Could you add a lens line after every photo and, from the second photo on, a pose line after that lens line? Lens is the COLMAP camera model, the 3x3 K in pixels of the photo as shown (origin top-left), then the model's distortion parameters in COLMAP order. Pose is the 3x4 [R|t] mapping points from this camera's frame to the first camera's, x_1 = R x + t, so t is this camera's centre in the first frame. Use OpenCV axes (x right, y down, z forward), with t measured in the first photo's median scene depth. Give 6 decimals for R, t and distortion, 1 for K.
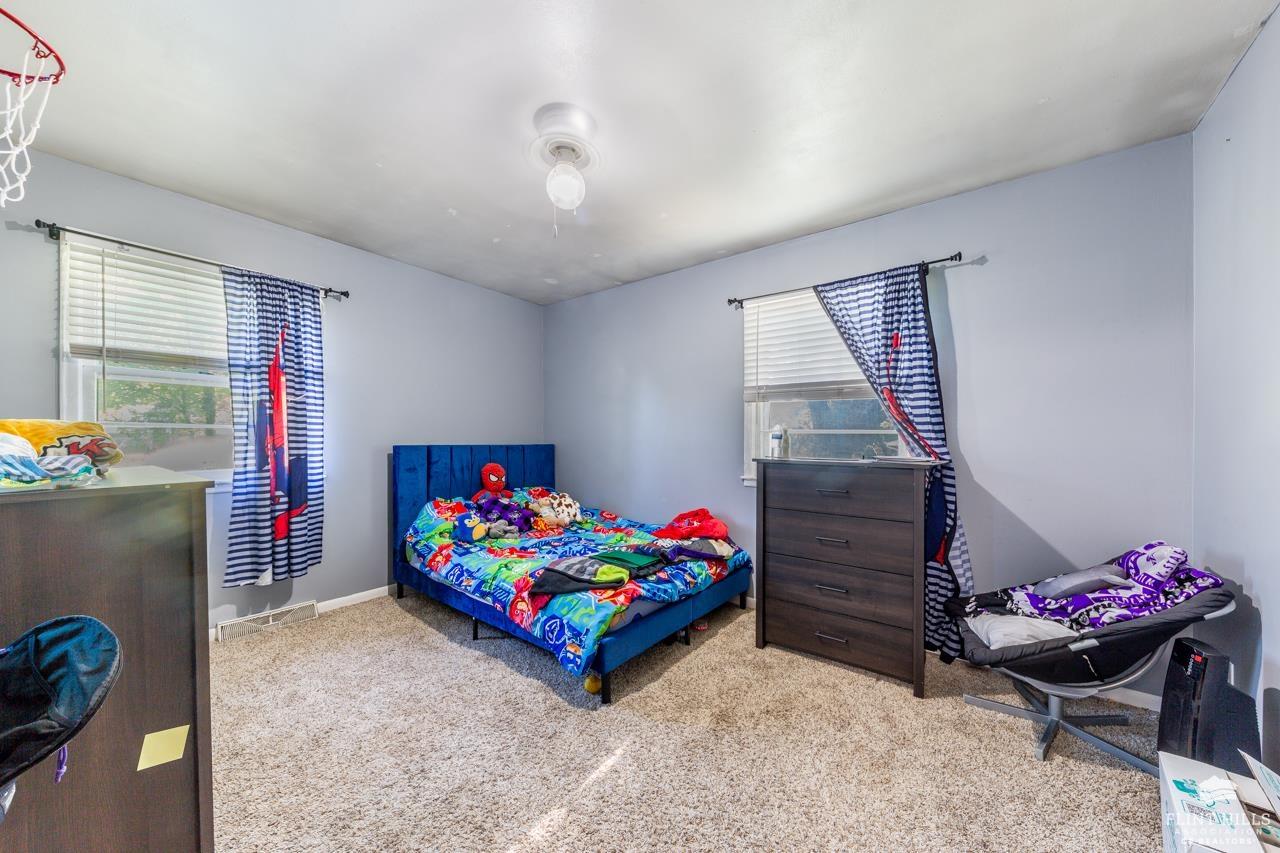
lens RADIAL K [[440.1, 0, 637.9], [0, 440.1, 433.4], [0, 0, 1]] dist [0.000983, 0.000004]
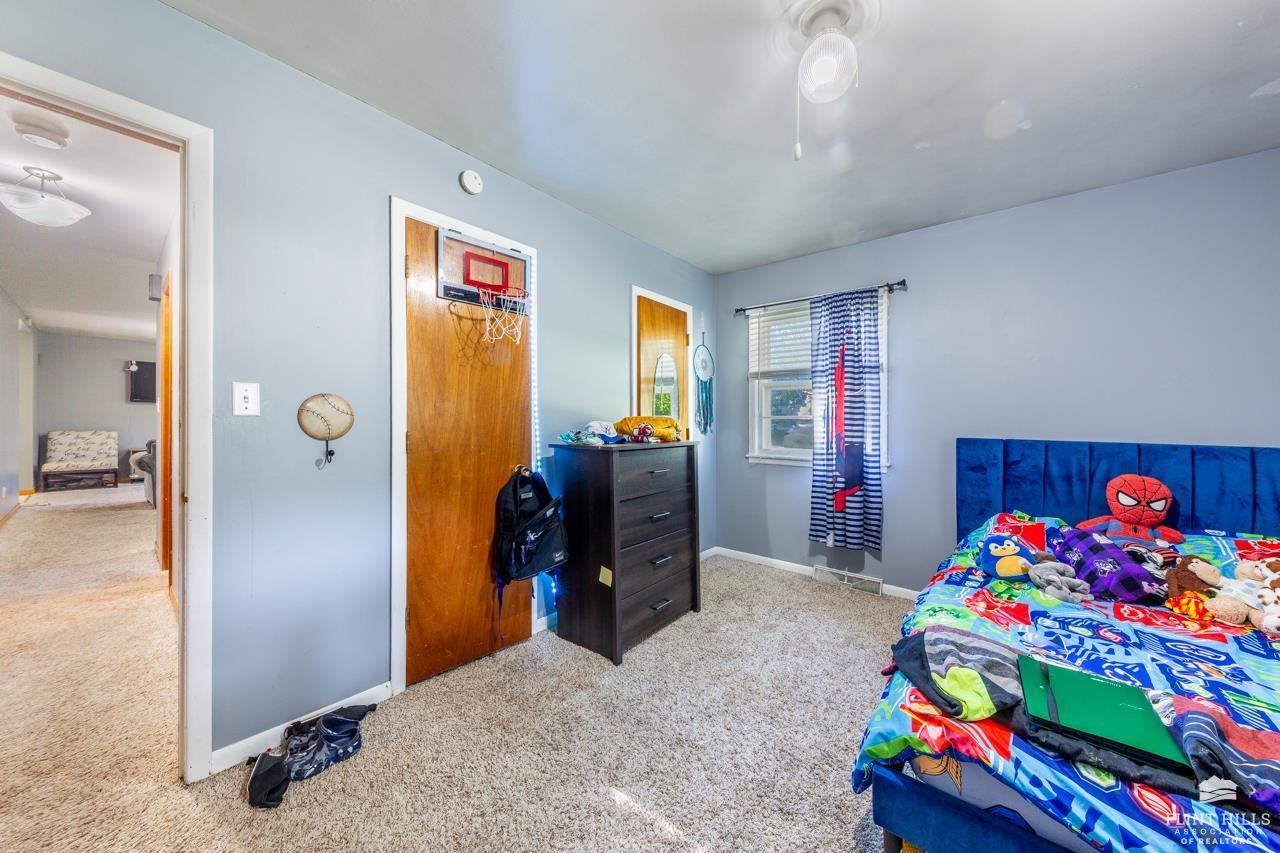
lens RADIAL K [[433.0, 0, 640.0], [0, 433.0, 426.5], [0, 0, 1]] dist [0.000724, 0.000029]
pose [[-0.028846, 0.006309, -0.999564, 0.358853], [-0.004556, 0.999969, 0.006443, 0.002855], [0.999573, 0.004740, -0.028817, 0.477566]]
